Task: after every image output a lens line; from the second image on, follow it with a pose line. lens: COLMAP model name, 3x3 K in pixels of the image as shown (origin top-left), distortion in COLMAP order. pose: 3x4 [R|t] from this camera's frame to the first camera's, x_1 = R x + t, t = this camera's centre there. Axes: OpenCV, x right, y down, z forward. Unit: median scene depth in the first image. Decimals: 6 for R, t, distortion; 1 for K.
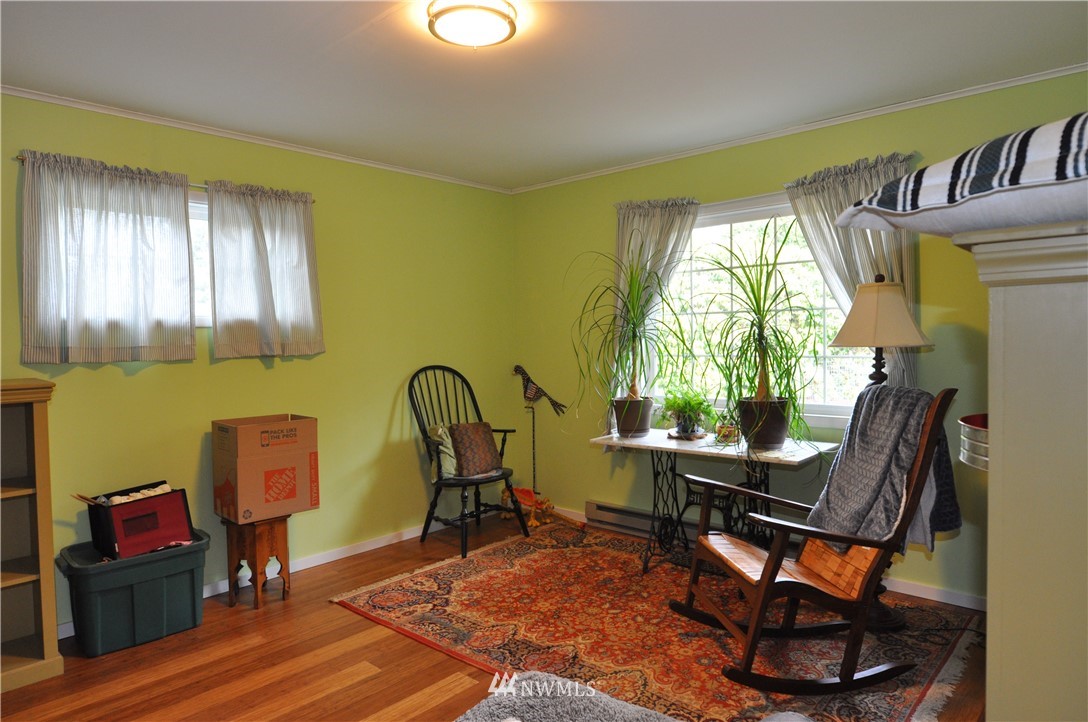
lens RADIAL K [[667.2, 0, 550.3], [0, 667.2, 359.3], [0, 0, 1]] dist [-0.007087, 0.000791]
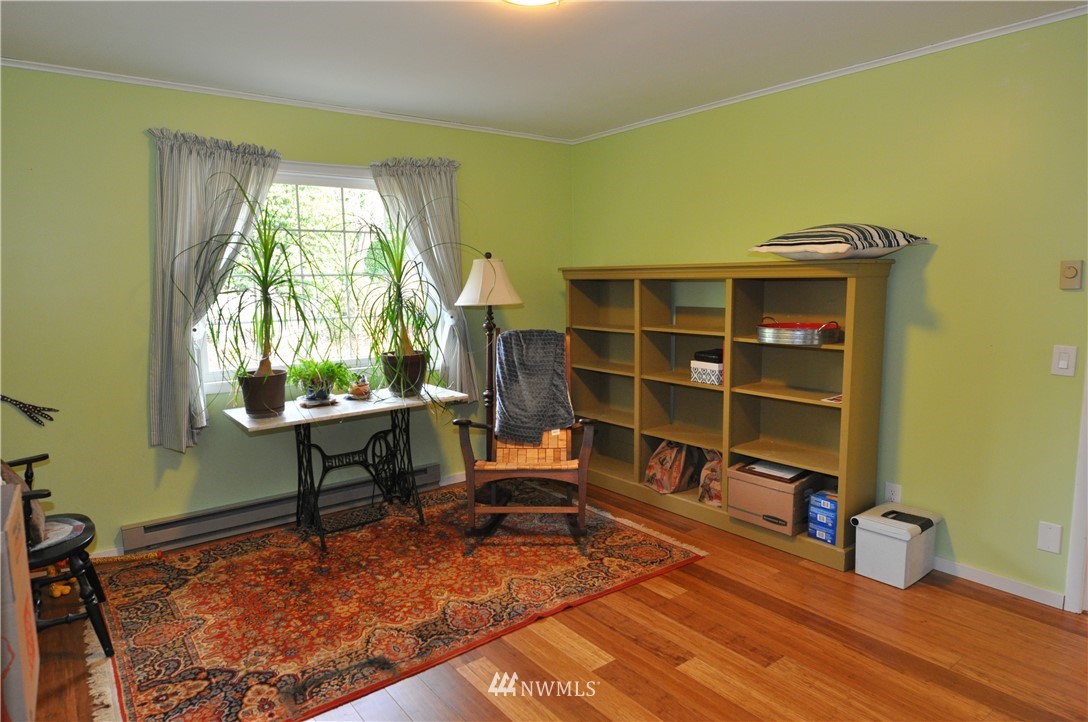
lens RADIAL K [[667.2, 0, 550.9], [0, 667.2, 362.1], [0, 0, 1]] dist [-0.007087, 0.000791]
pose [[0.180516, -0.111283, 0.977256, -0.715559], [0.047753, 0.993399, 0.104300, -0.031253], [-0.982412, 0.027839, 0.184639, 0.508253]]
